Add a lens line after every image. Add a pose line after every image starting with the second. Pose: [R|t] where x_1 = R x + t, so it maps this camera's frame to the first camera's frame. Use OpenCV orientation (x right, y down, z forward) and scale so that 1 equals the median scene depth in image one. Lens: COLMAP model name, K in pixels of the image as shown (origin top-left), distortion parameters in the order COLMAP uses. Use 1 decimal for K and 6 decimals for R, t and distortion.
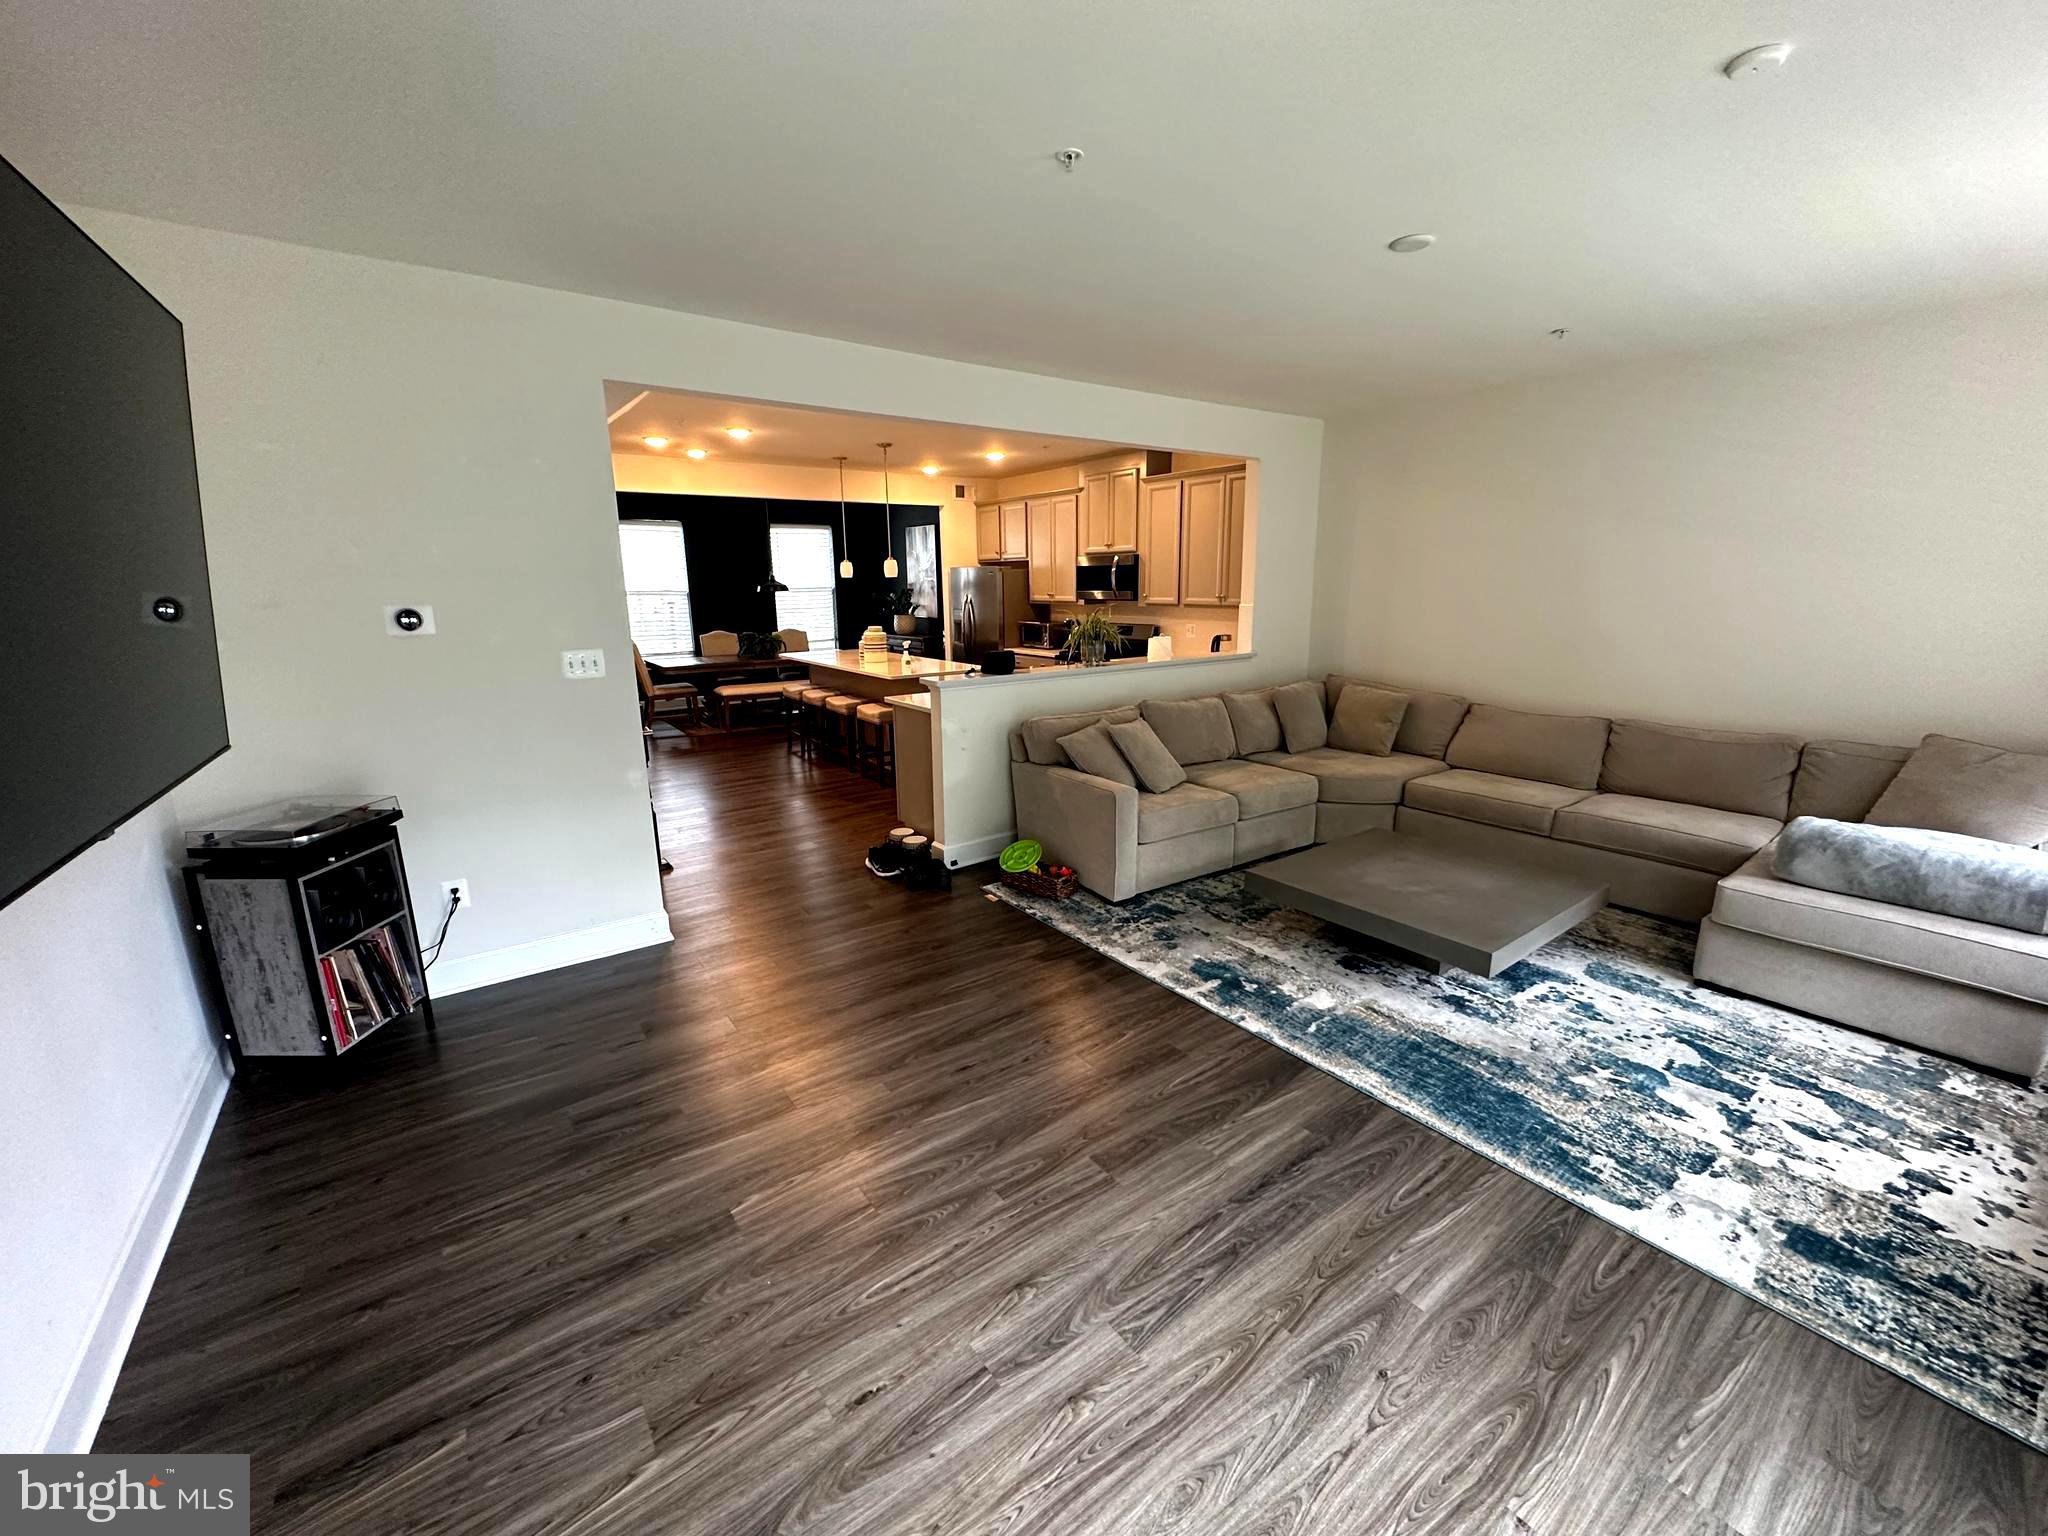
lens RADIAL K [[816.9, 0, 1024.0], [0, 816.9, 768.0], [0, 0, 1]] dist [-0.001373, 0.000150]
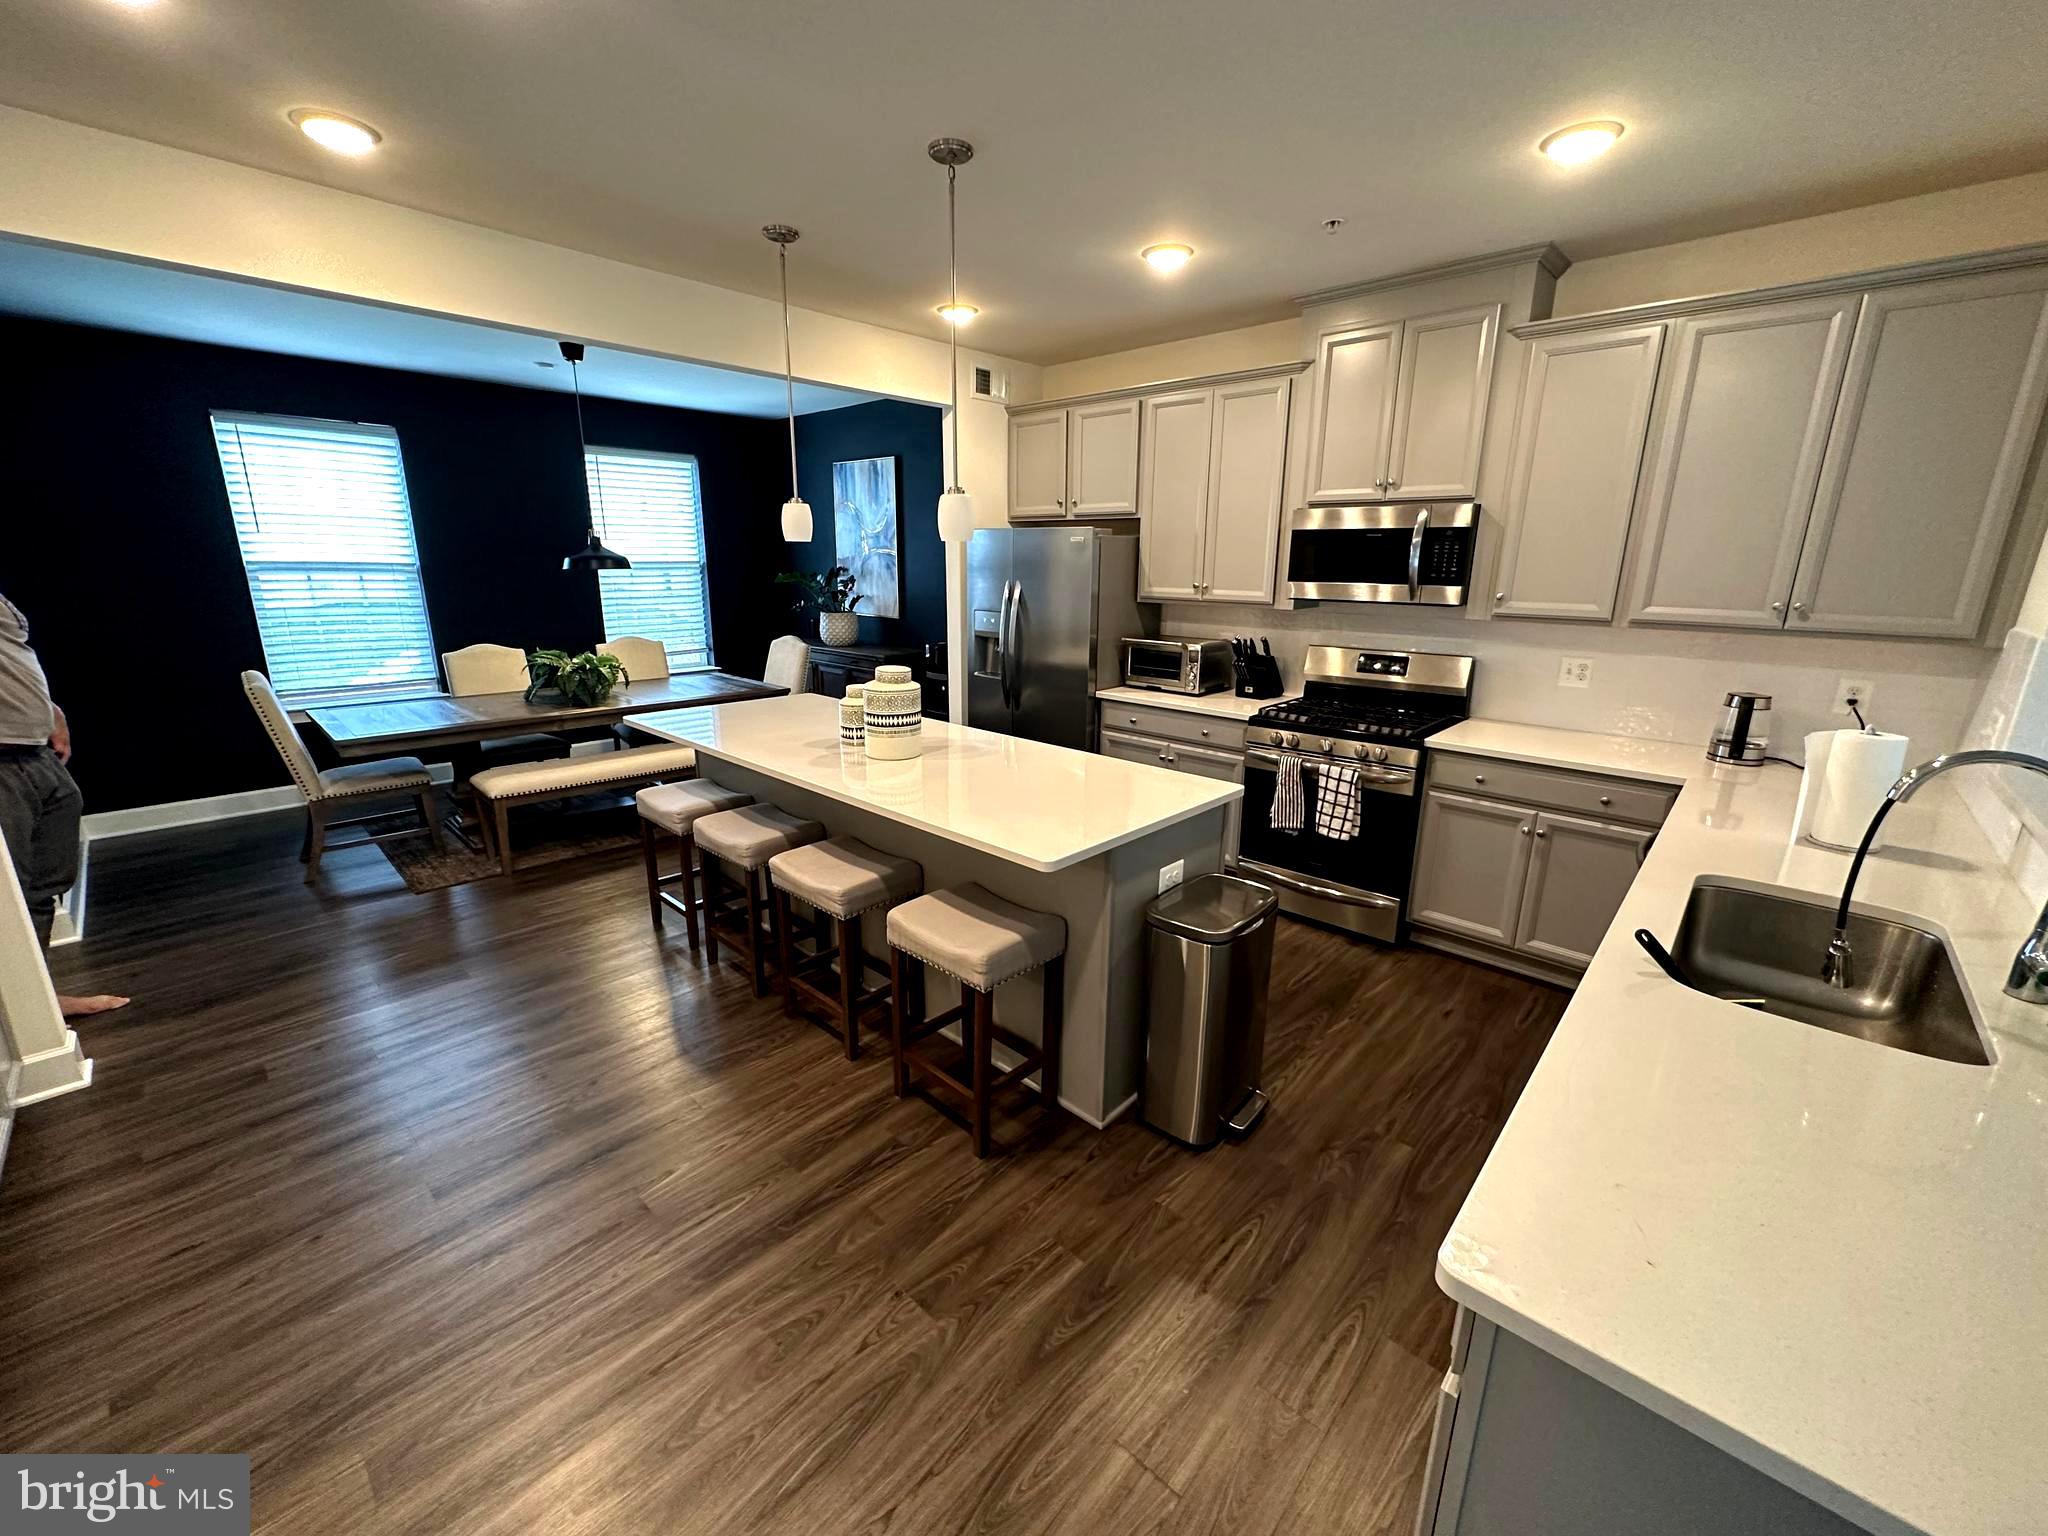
lens RADIAL K [[816.9, 0, 1024.0], [0, 816.9, 768.0], [0, 0, 1]] dist [-0.001373, 0.000150]
pose [[0.981234, -0.028496, 0.190705, -0.505958], [0.023580, 0.999330, 0.027999, -0.346521], [-0.191375, -0.022977, 0.981248, 1.545862]]
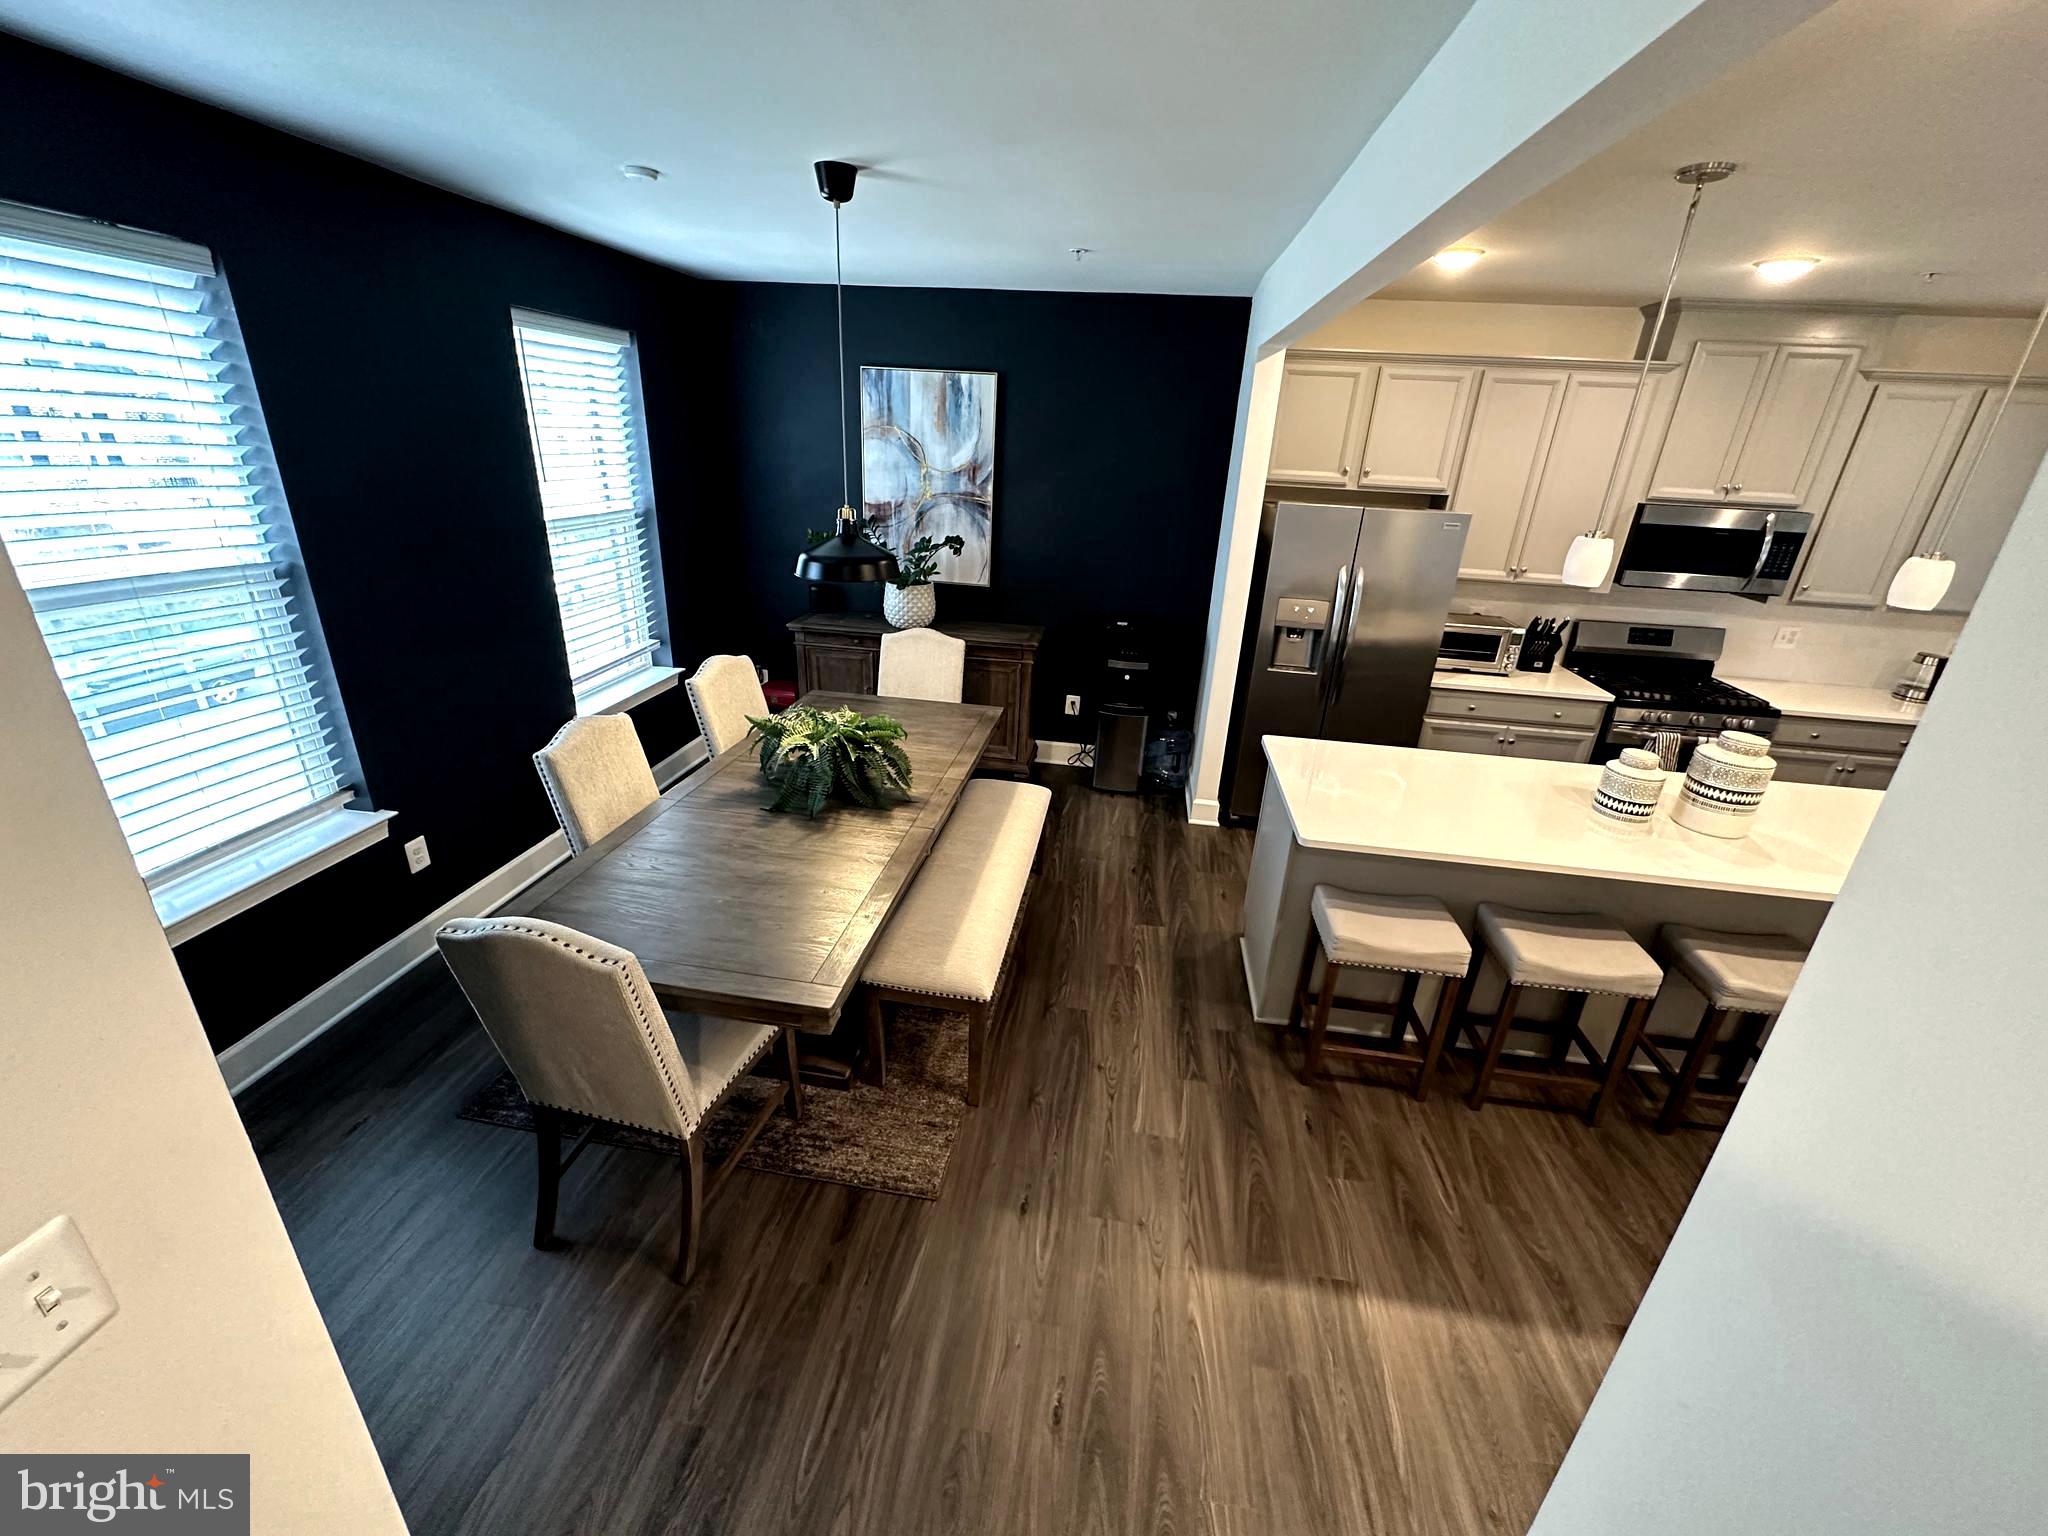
lens RADIAL K [[816.9, 0, 1024.0], [0, 816.9, 768.0], [0, 0, 1]] dist [-0.001373, 0.000150]
pose [[0.693206, -0.232000, 0.682380, -1.652445], [0.109933, 0.969733, 0.218019, -0.698833], [-0.712306, -0.076116, 0.697729, 2.505652]]
